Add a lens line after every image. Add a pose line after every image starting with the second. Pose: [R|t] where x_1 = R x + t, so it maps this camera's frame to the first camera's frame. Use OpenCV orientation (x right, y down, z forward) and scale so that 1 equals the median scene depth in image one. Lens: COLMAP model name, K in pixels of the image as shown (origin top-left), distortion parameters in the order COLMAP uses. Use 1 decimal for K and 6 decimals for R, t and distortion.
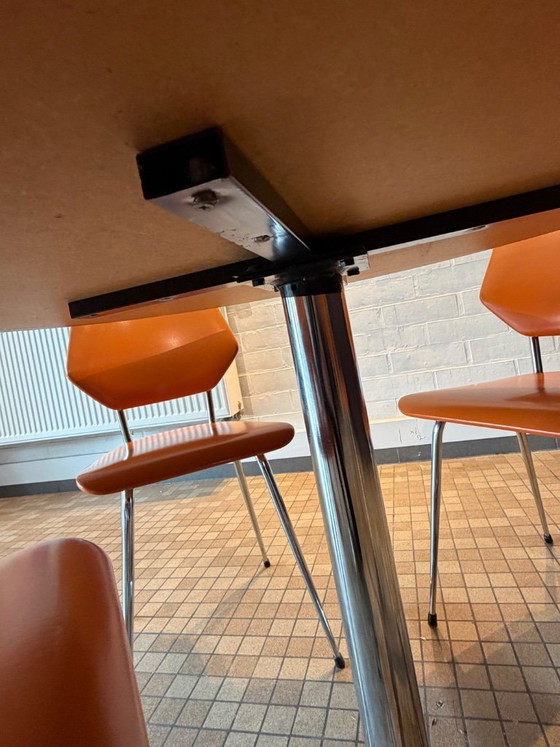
lens RADIAL K [[419.2, 0, 278.5], [0, 419.2, 343.5], [0, 0, 1]] dist [-0.000295, -0.000020]
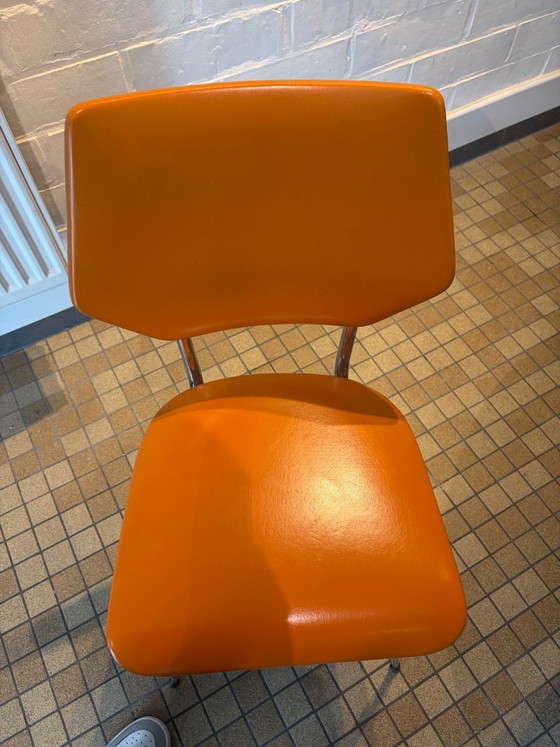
lens RADIAL K [[570.8, 0, 282.7], [0, 570.8, 378.0], [0, 0, 1]] dist [0.061381, -0.075951]
pose [[0.692402, -0.511799, 0.508567, -0.597405], [-0.113621, 0.618723, 0.777349, -0.442078], [-0.712509, -0.596022, 0.370254, 1.133753]]
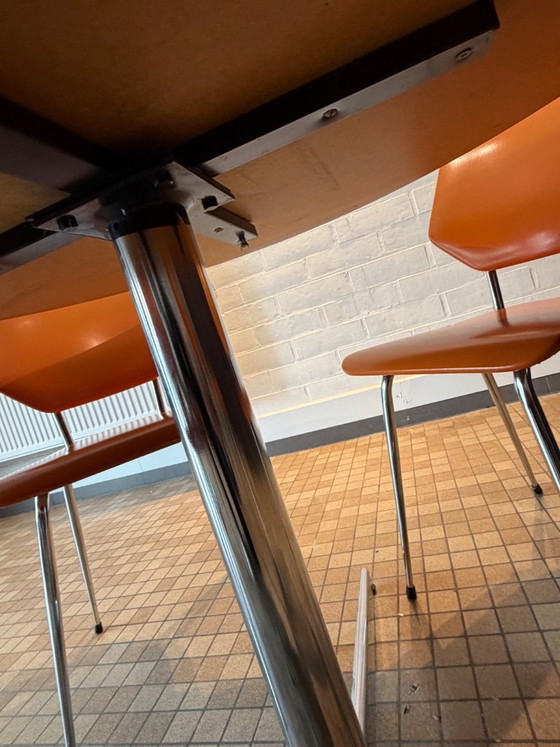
lens RADIAL K [[419.2, 0, 278.5], [0, 419.2, 343.5], [0, 0, 1]] dist [-0.000295, -0.000020]
pose [[0.990851, -0.134211, -0.014219, 0.152665], [0.134594, 0.990426, 0.030681, 0.050104], [0.009965, -0.032314, 0.999428, 0.094485]]
